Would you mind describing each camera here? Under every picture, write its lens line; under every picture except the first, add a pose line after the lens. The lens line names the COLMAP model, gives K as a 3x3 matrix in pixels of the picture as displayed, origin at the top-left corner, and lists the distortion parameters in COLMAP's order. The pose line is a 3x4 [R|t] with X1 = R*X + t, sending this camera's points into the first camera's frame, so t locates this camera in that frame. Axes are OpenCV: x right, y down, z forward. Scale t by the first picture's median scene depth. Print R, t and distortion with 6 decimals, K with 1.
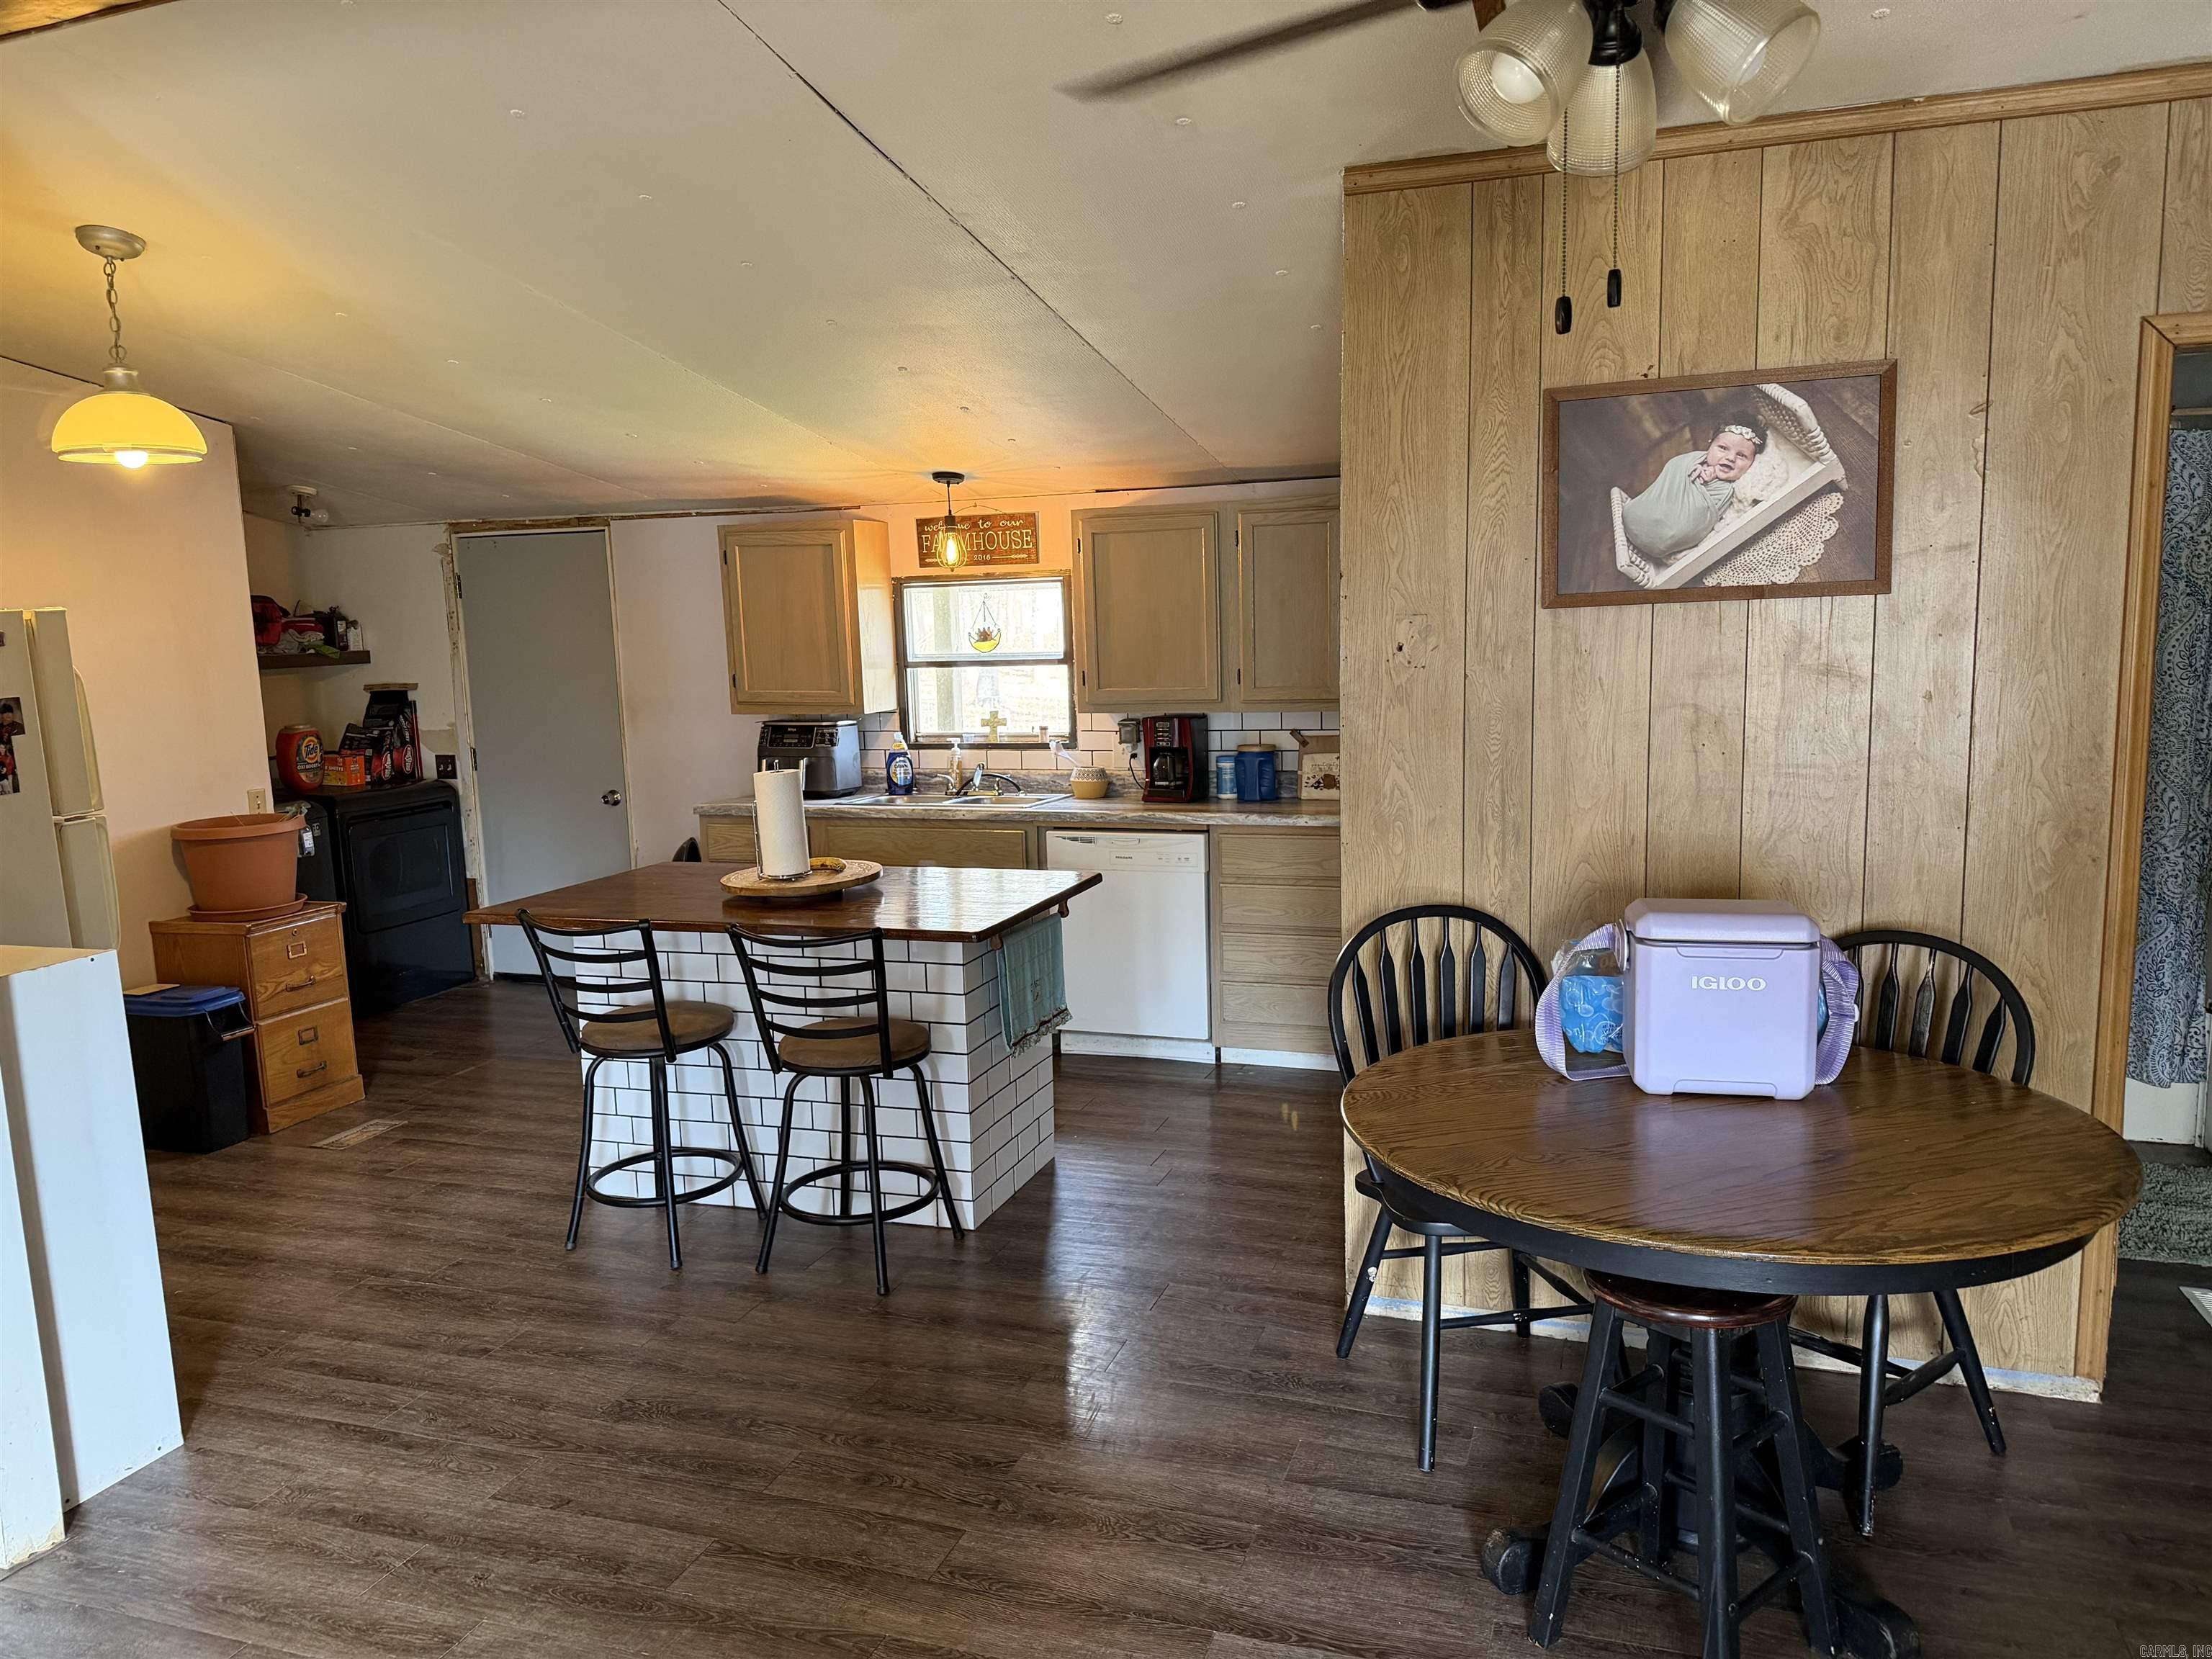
lens RADIAL K [[1562.4, 0, 1147.3], [0, 1562.4, 855.8], [0, 0, 1]] dist [0.103939, -0.220174]
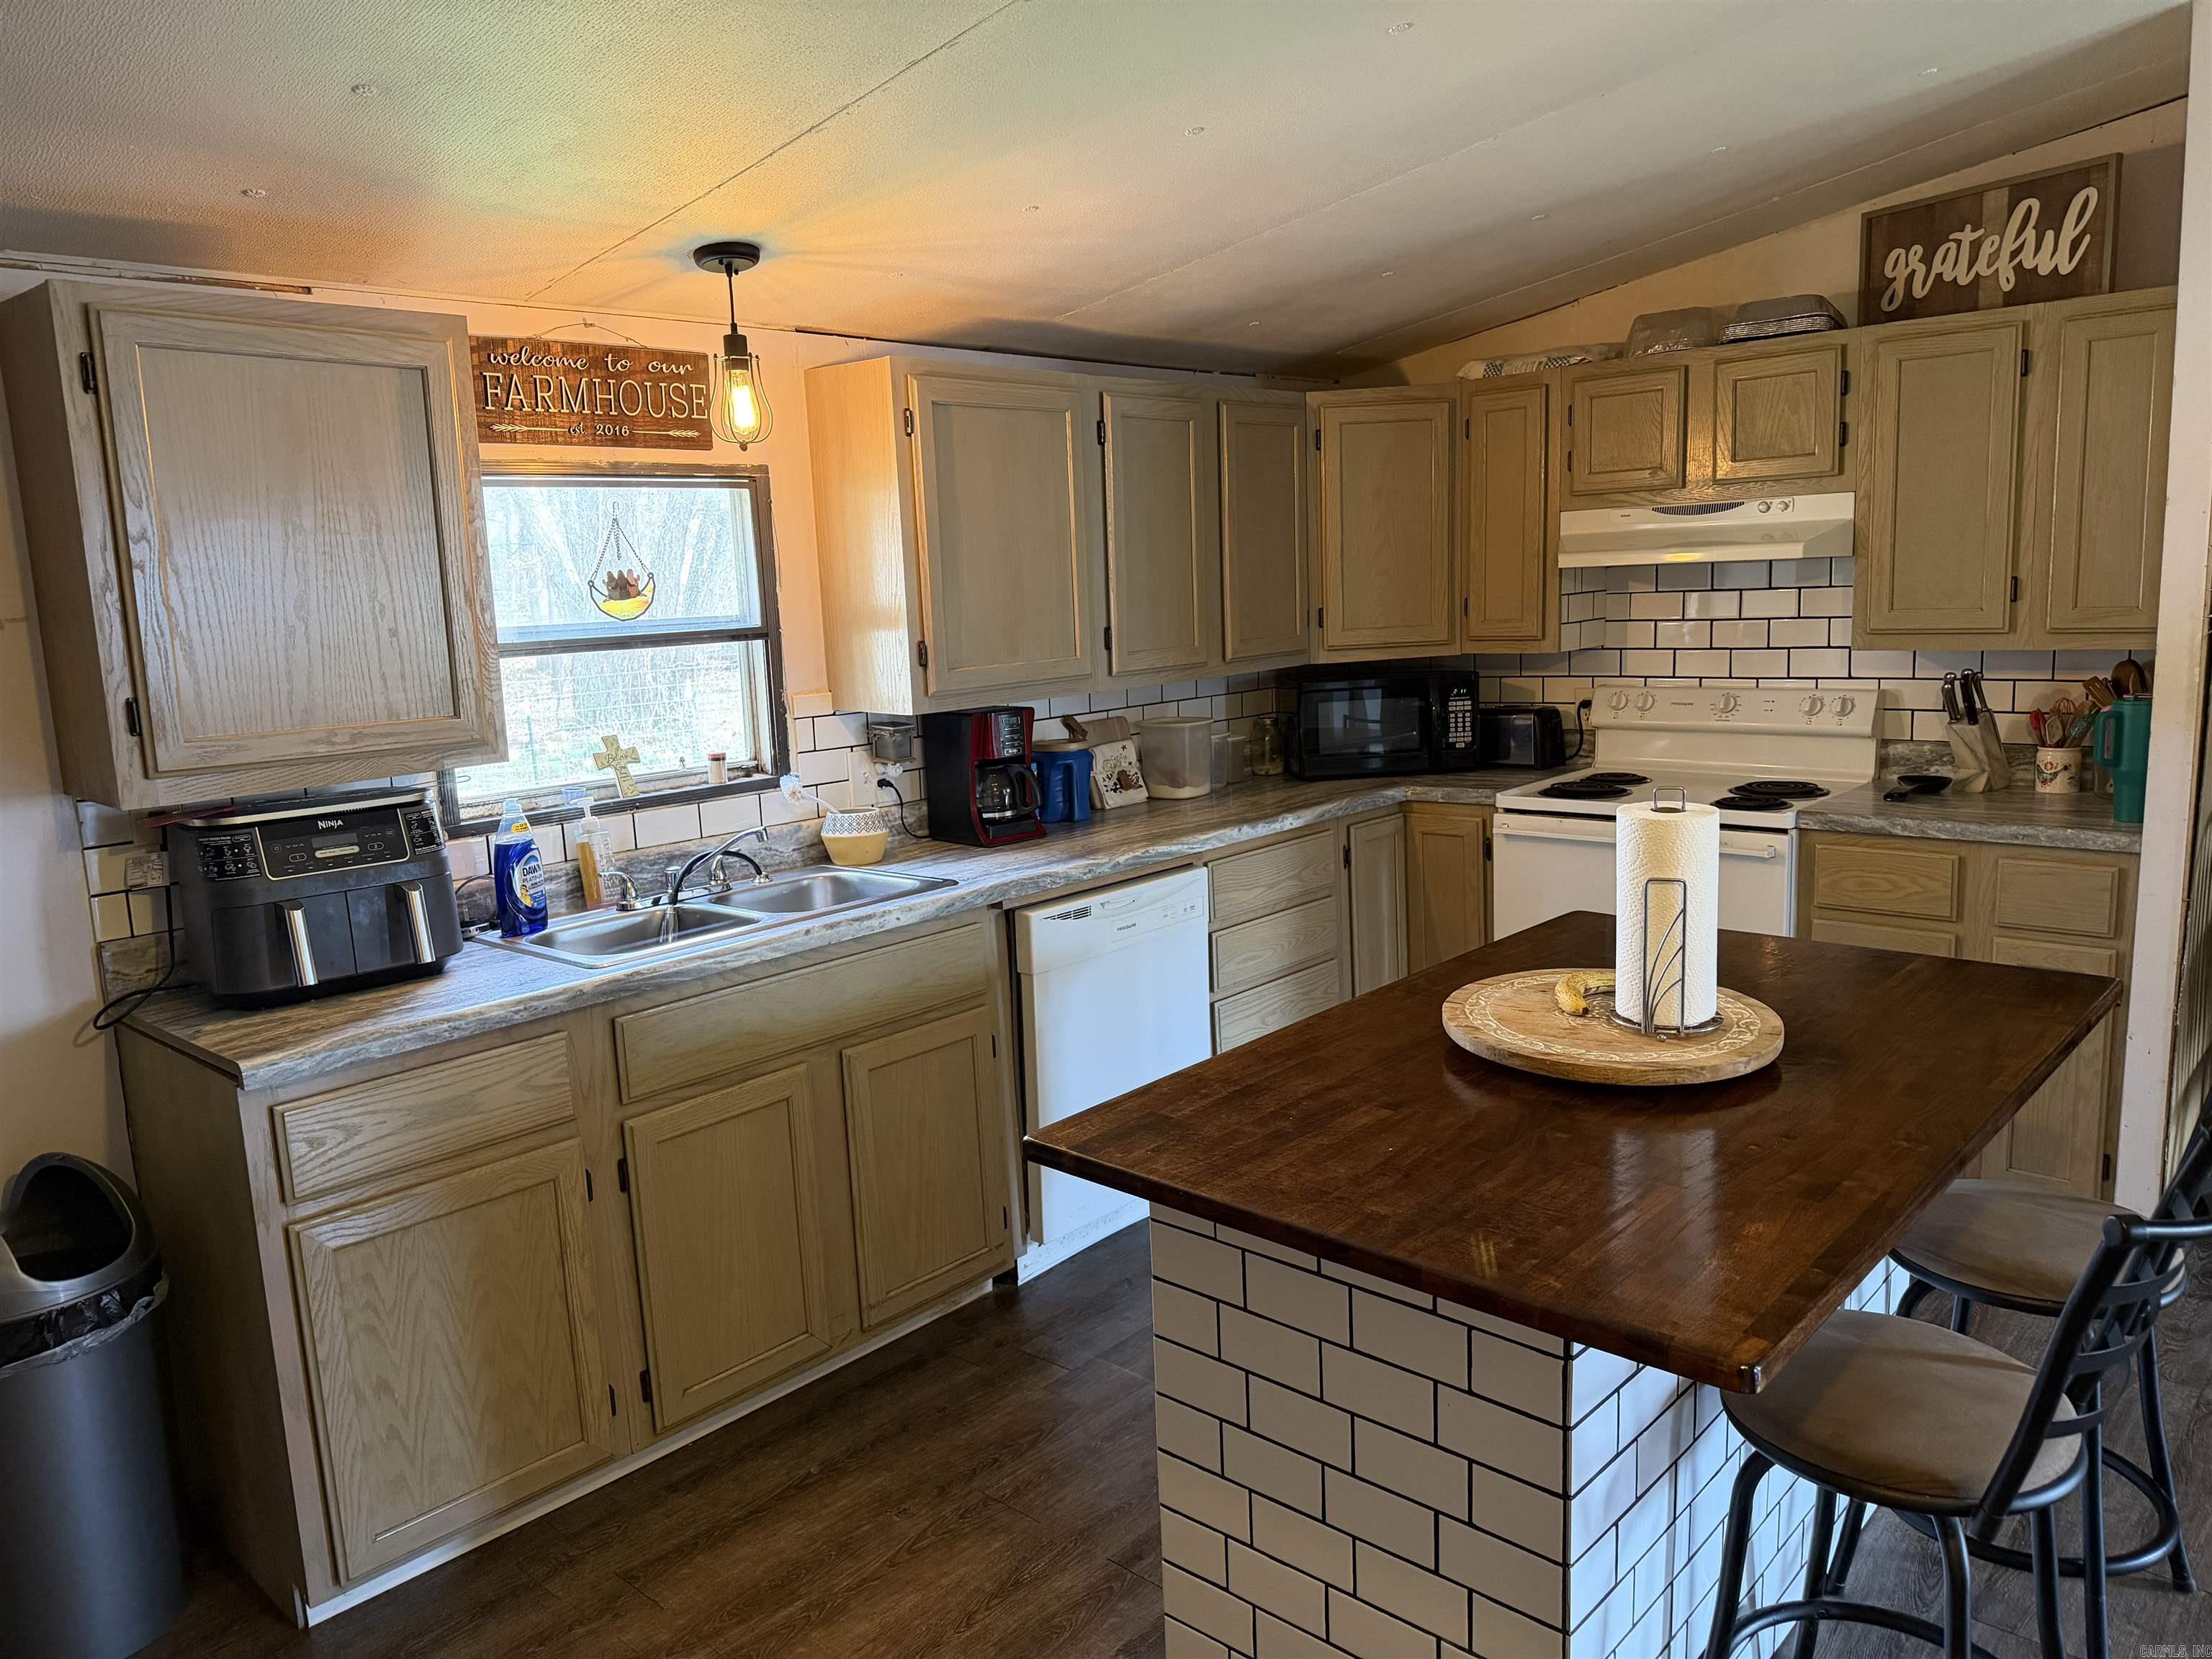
lens RADIAL K [[1562.8, 0, 1106.0], [0, 1562.8, 829.5], [0, 0, 1]] dist [0.172050, -0.328978]
pose [[0.415701, -0.140120, 0.898643, -0.602535], [0.166940, 0.983030, 0.076053, -0.090148], [-0.894049, 0.118404, 0.432038, 0.765419]]
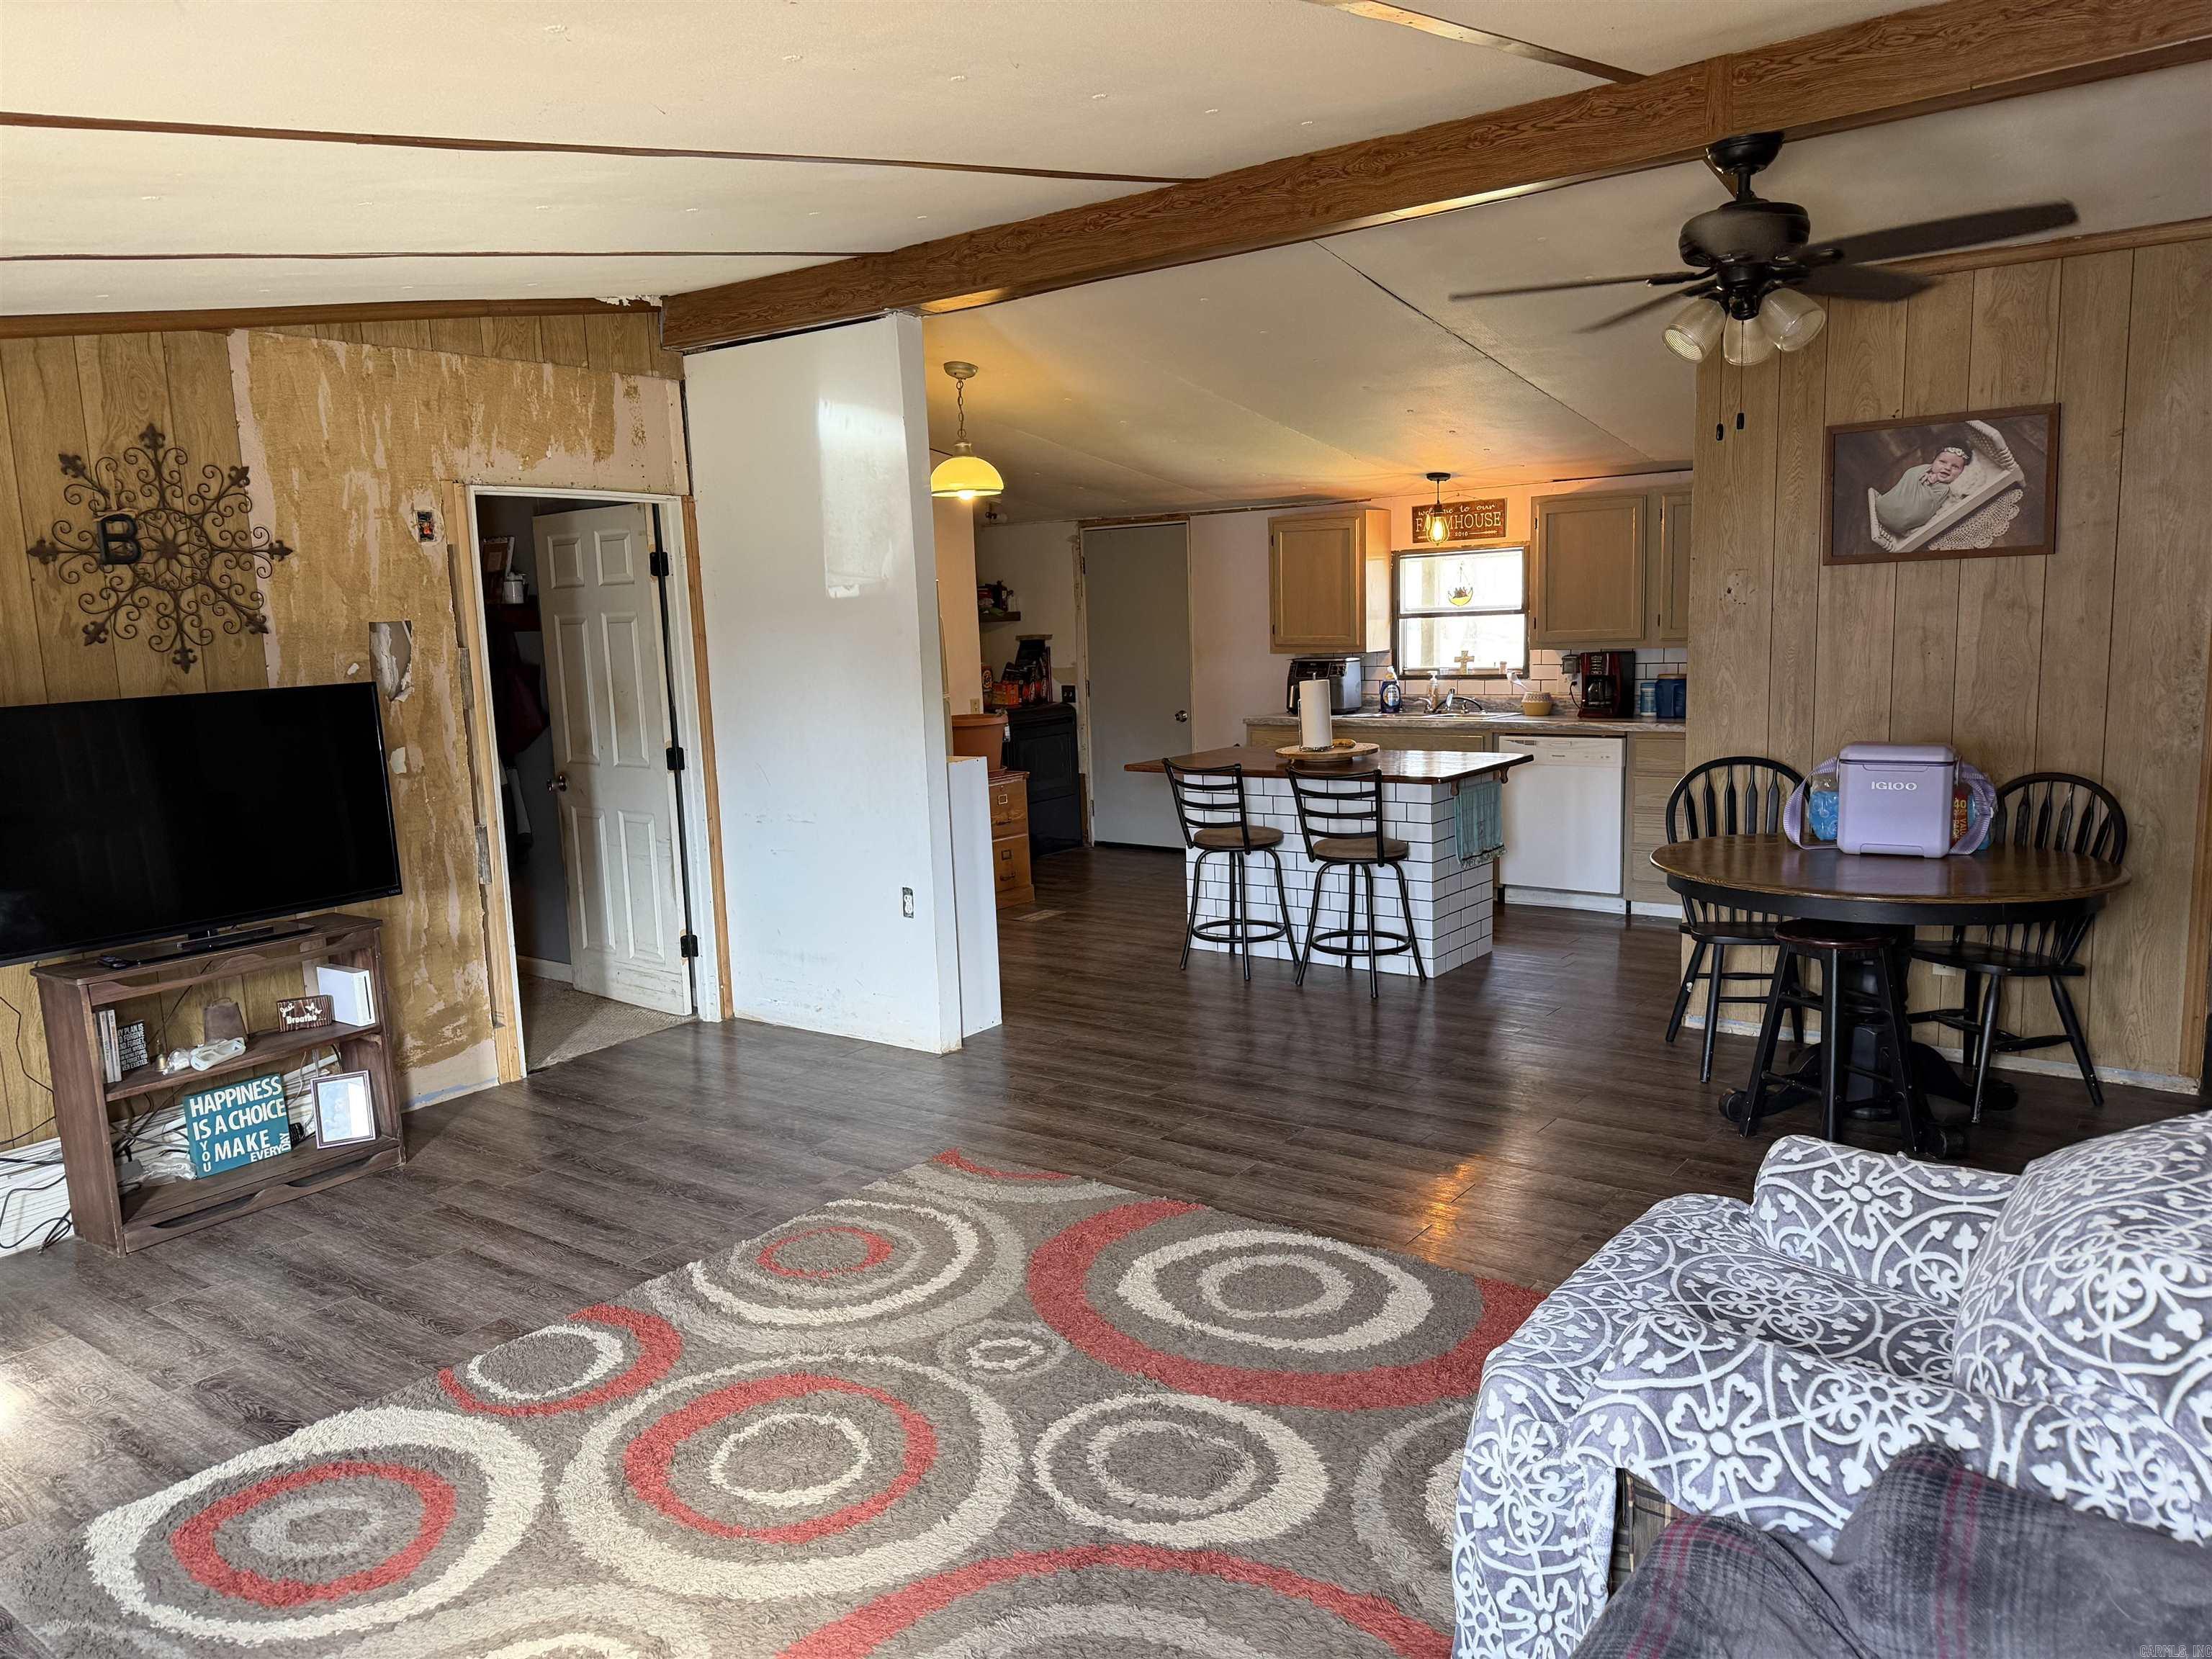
lens RADIAL K [[1562.8, 0, 1106.0], [0, 1562.8, 829.5], [0, 0, 1]] dist [0.172050, -0.328978]
pose [[0.946843, 0.038161, -0.319423, 0.055169], [-0.037054, 0.999268, 0.009545, 0.067562], [0.319554, 0.002799, 0.947564, -0.423991]]
